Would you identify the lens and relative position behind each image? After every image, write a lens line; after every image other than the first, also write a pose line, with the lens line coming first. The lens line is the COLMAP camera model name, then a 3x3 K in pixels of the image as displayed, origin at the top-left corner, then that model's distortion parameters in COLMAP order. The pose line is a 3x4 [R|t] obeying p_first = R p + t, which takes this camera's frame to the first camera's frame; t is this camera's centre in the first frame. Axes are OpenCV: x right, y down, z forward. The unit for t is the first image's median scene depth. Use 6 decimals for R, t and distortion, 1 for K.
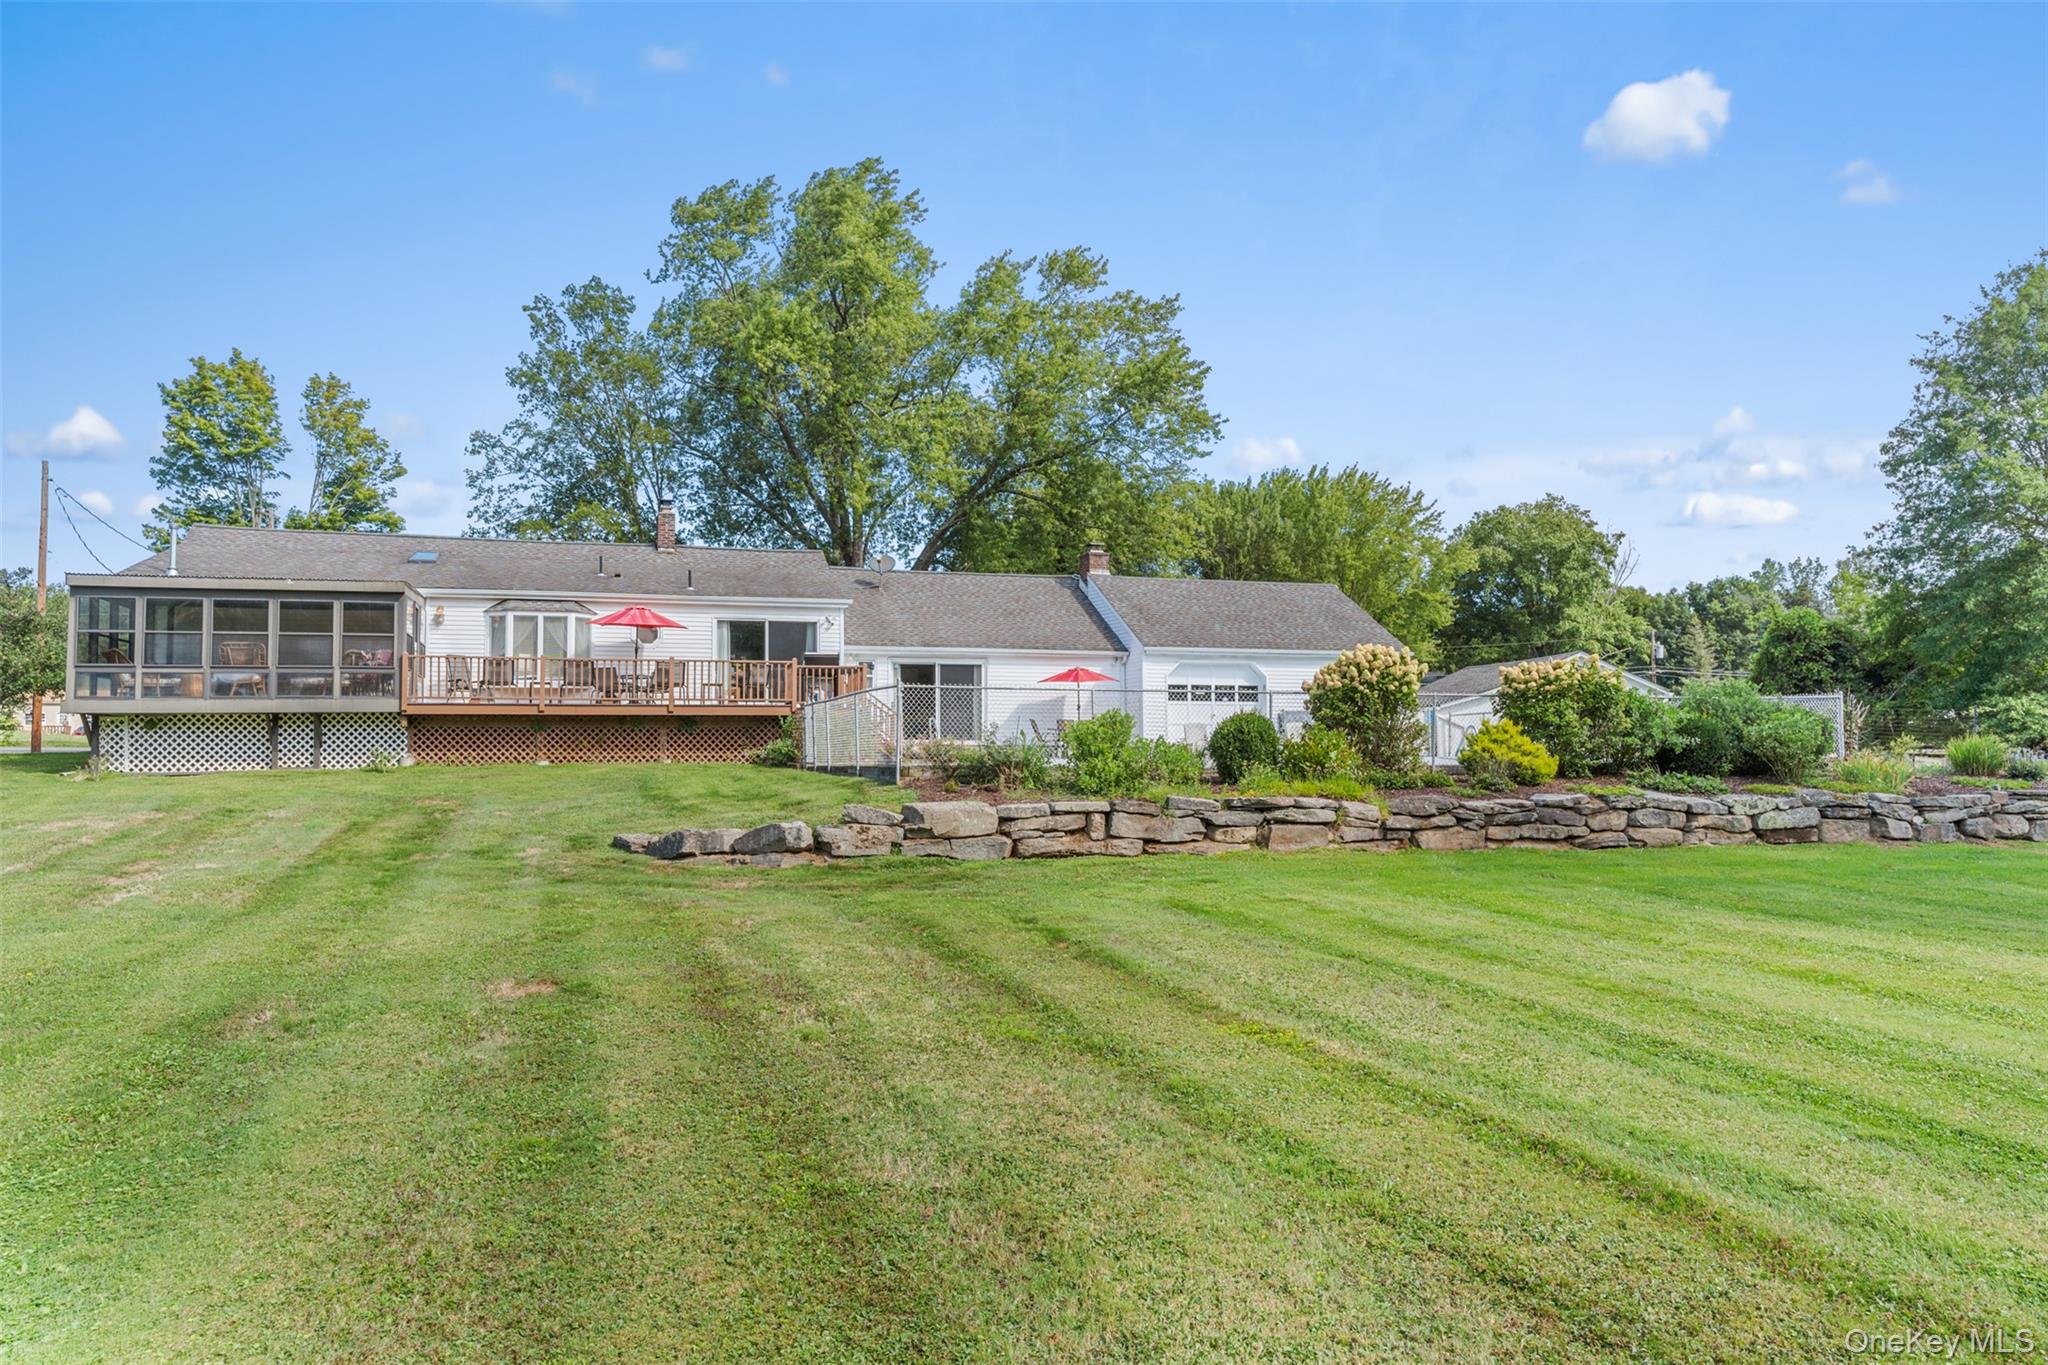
lens RADIAL K [[1423.1, 0, 1024.0], [0, 1423.1, 682.5], [0, 0, 1]] dist [0.003598, 0.000335]
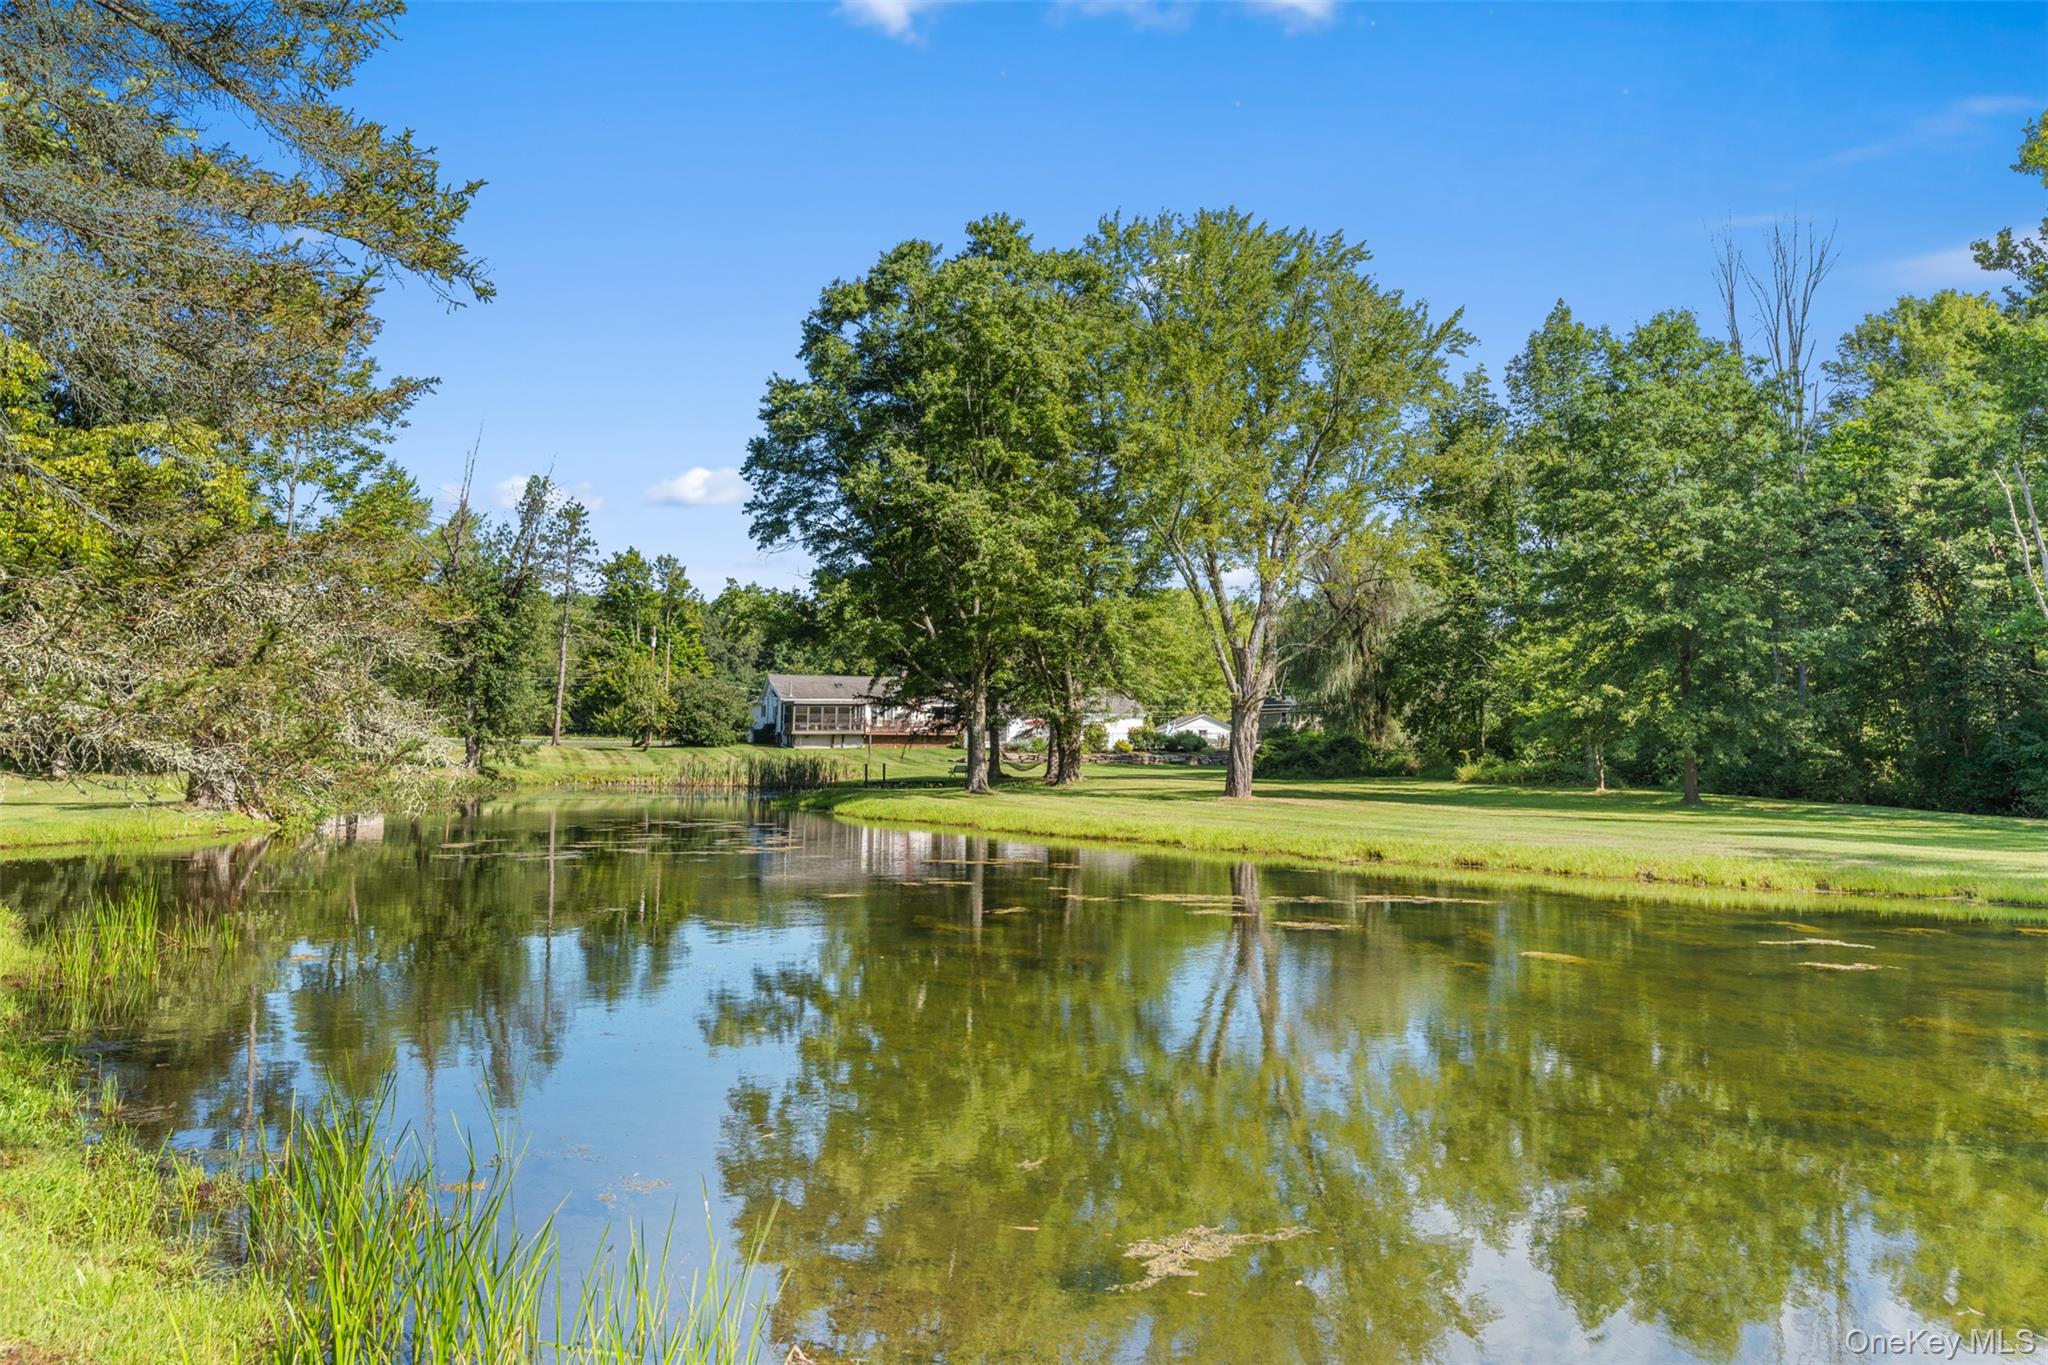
lens RADIAL K [[1642.9, 0, 1024.0], [0, 1642.9, 682.5], [0, 0, 1]] dist [0.009273, 0.005492]
pose [[0.999841, 0.008797, 0.015530, -0.043589], [-0.008944, 0.999916, 0.009425, -0.129301], [-0.015446, -0.009562, 0.999835, -2.725004]]
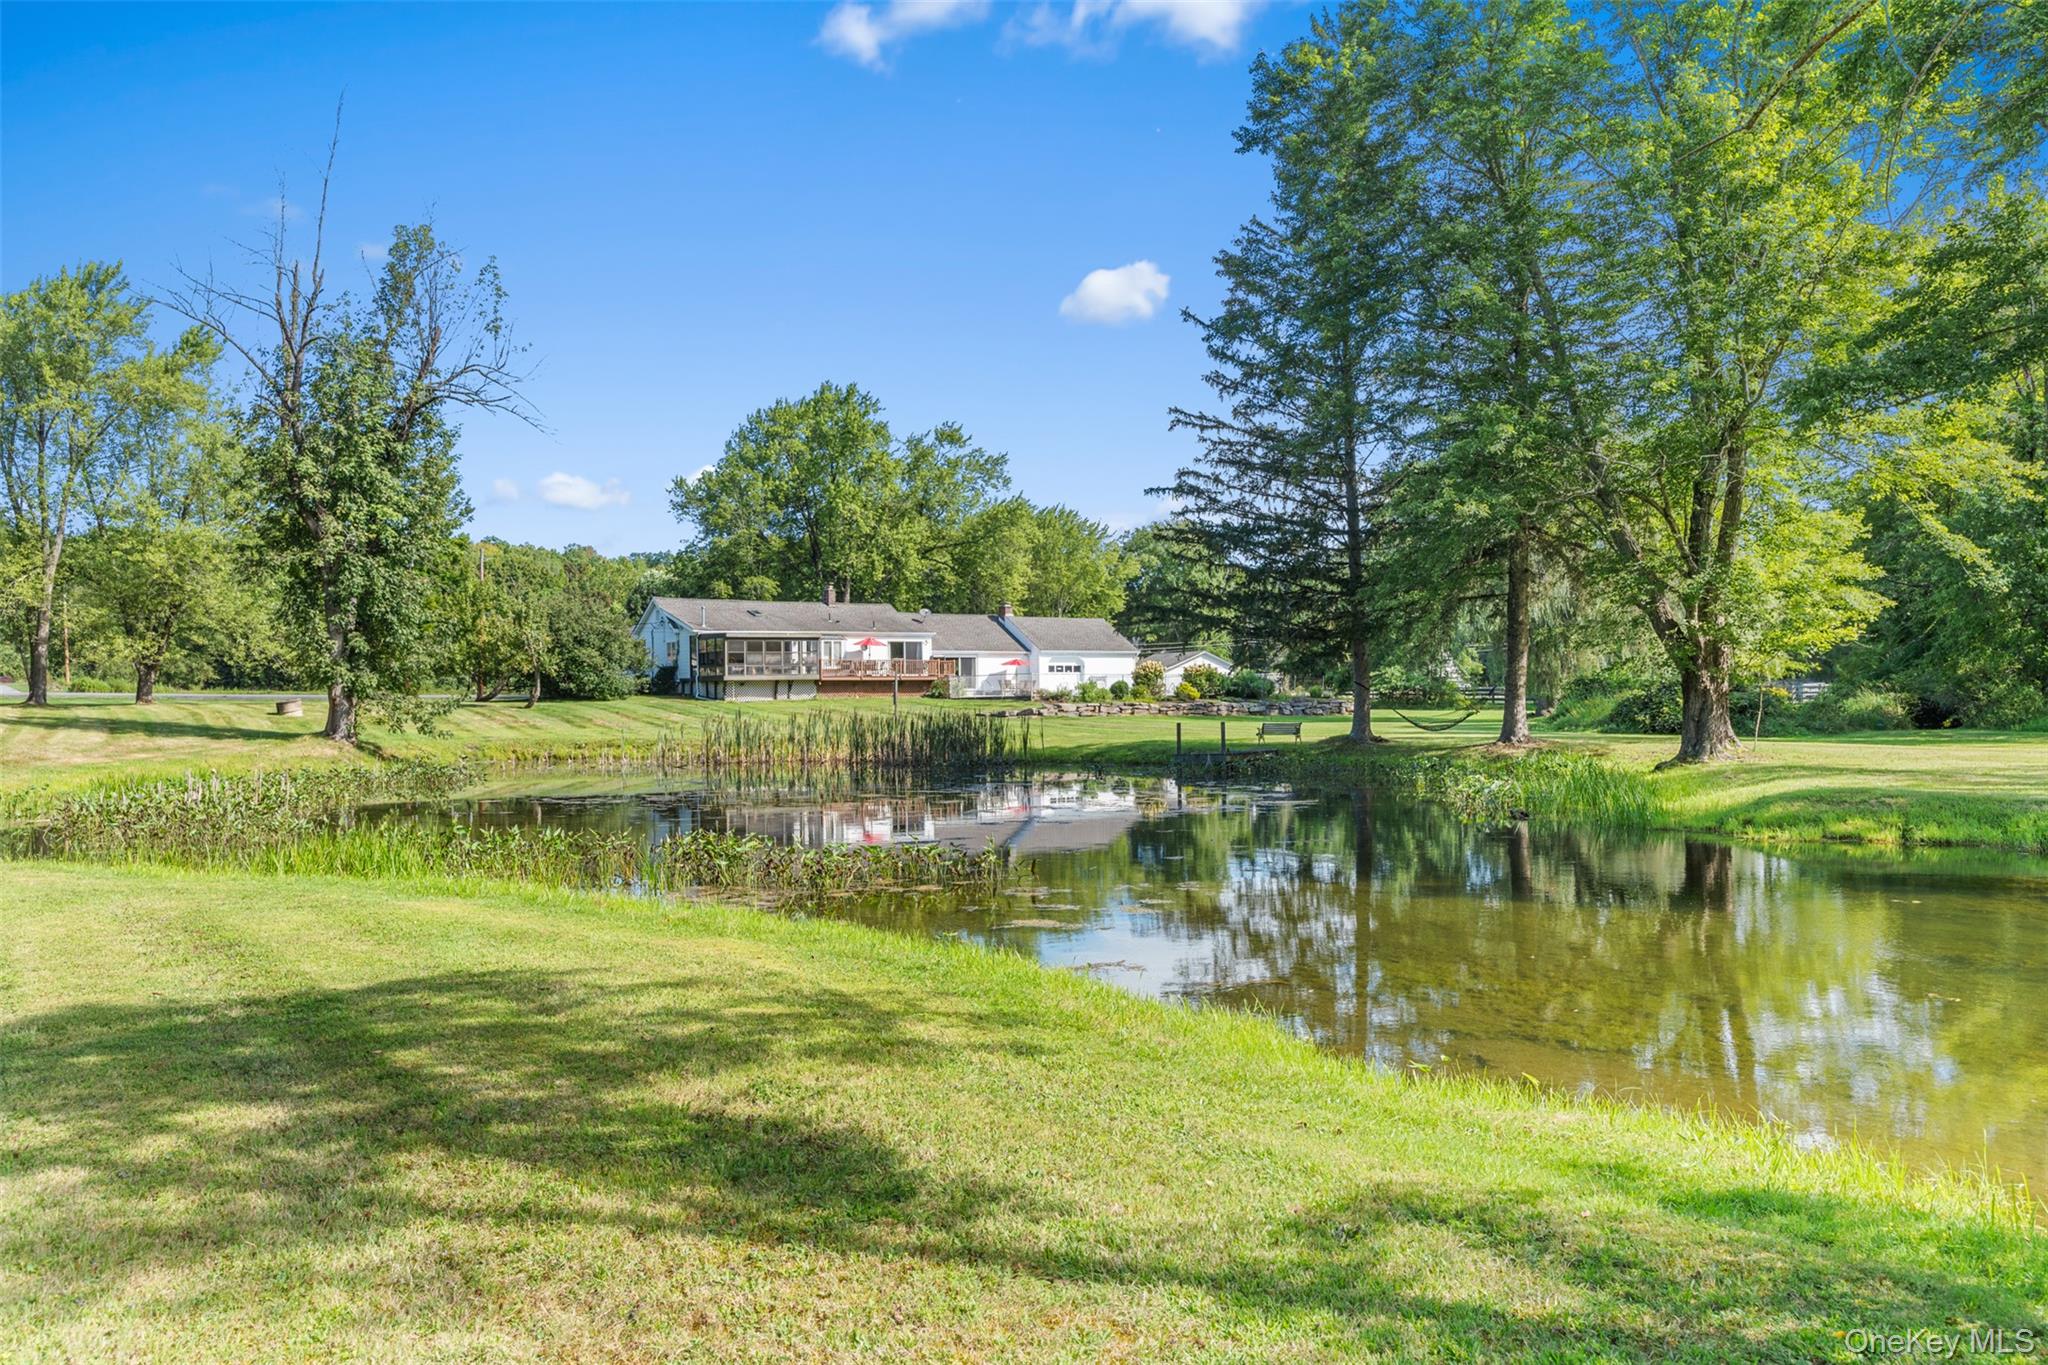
lens RADIAL K [[1642.9, 0, 1024.0], [0, 1642.9, 682.5], [0, 0, 1]] dist [0.009273, 0.005492]
pose [[0.964894, -0.003971, 0.262608, -0.669127], [-0.005699, 0.999334, 0.036048, -0.069997], [-0.262577, -0.036279, 0.964229, -1.687000]]
